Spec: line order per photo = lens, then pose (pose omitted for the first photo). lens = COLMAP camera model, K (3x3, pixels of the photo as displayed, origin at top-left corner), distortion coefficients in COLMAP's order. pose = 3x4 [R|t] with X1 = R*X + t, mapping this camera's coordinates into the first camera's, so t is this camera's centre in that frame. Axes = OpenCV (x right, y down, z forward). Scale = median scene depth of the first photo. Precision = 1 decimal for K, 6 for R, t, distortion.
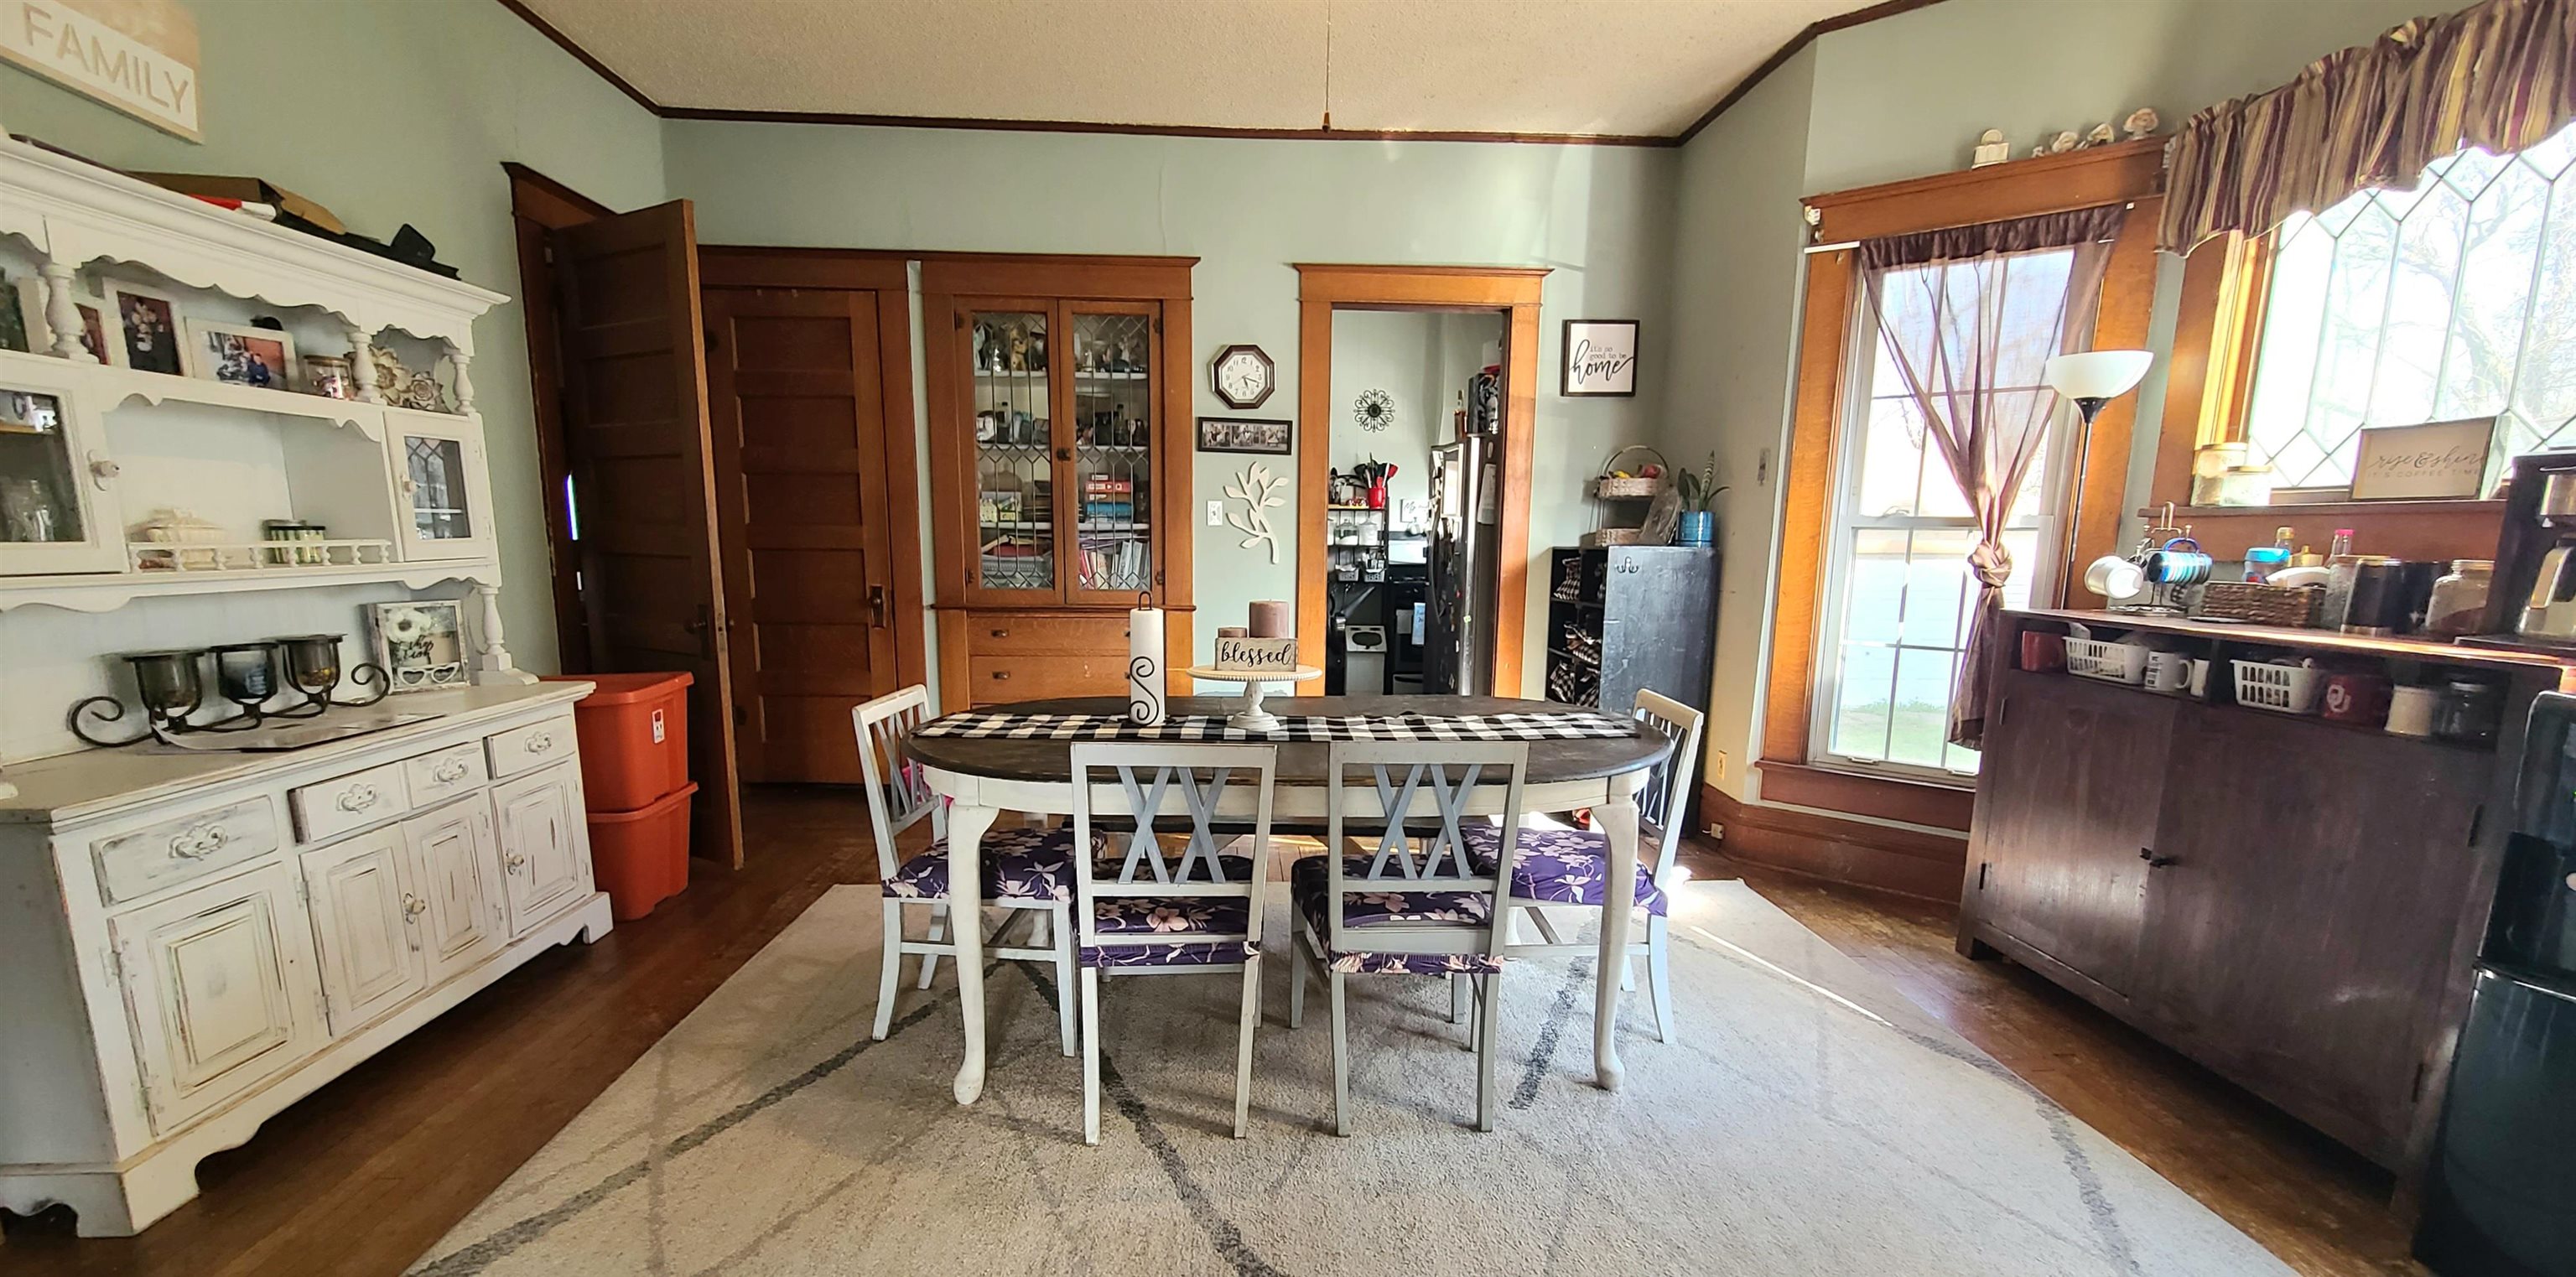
lens RADIAL K [[1047.4, 0, 1310.1], [0, 1047.4, 702.2], [0, 0, 1]] dist [0.009138, -0.000532]
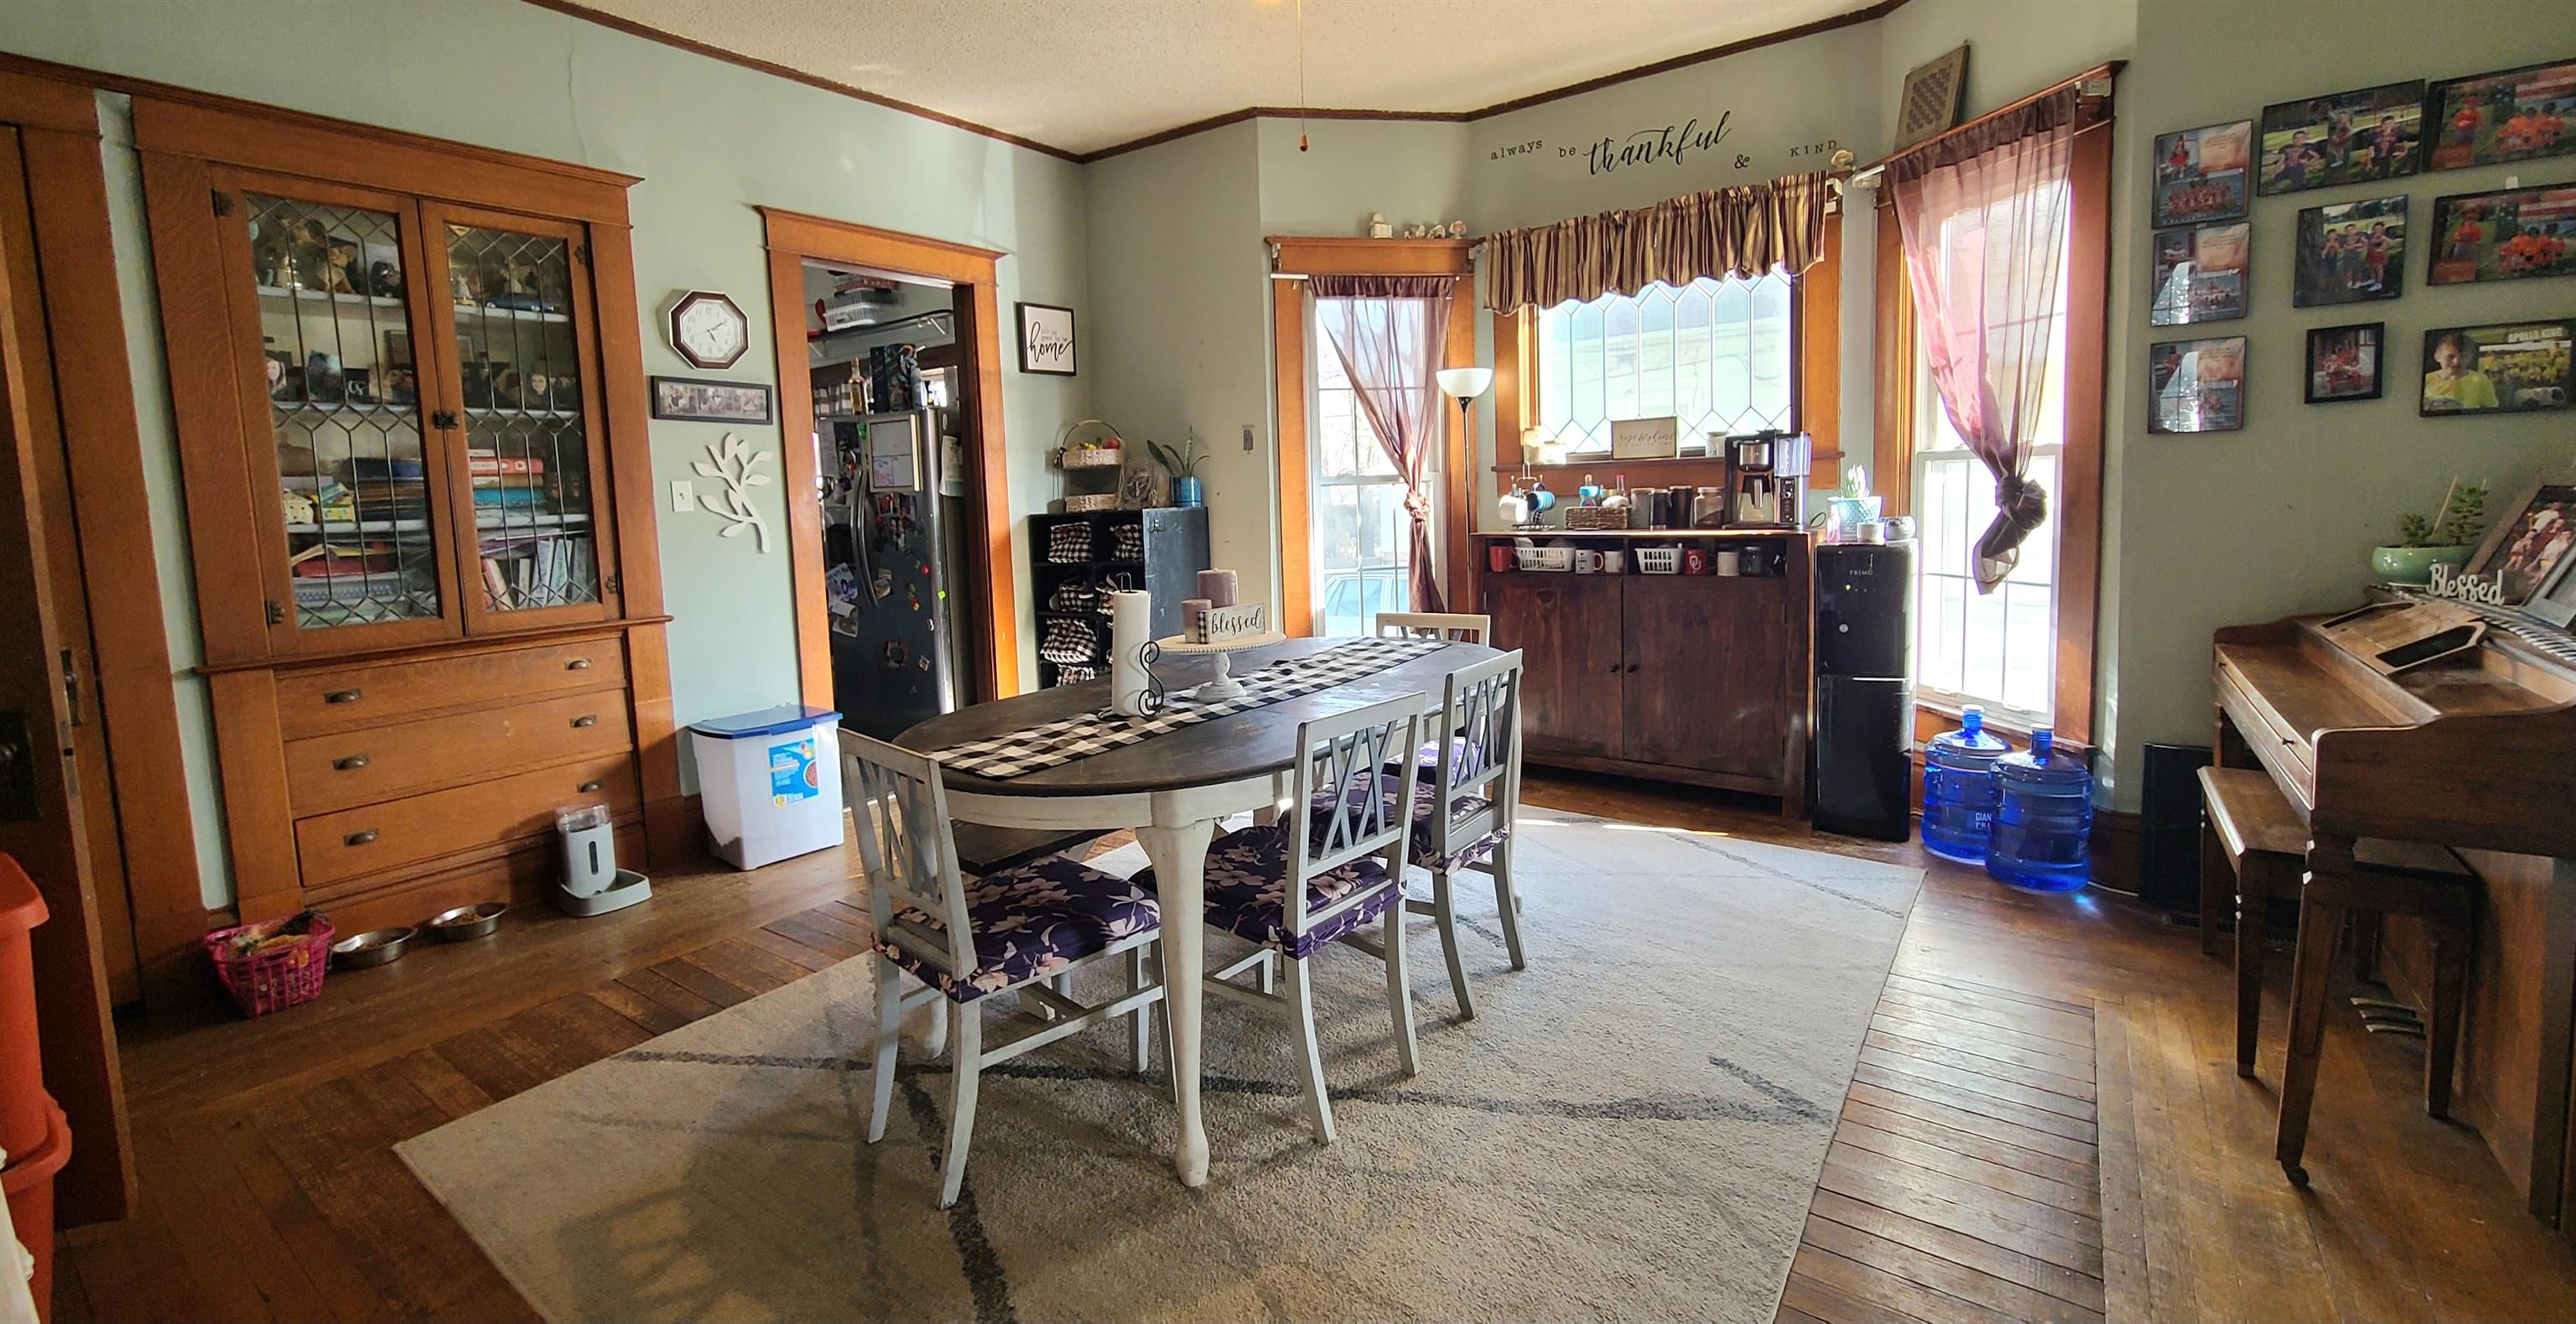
lens RADIAL K [[1056.6, 0, 1243.6], [0, 1056.6, 583.8], [0, 0, 1]] dist [0.004932, 0.000096]
pose [[0.640329, -0.103947, 0.761034, -0.584623], [0.166648, 0.986001, -0.005542, -0.053625], [-0.749805, 0.130374, 0.648688, 0.230696]]
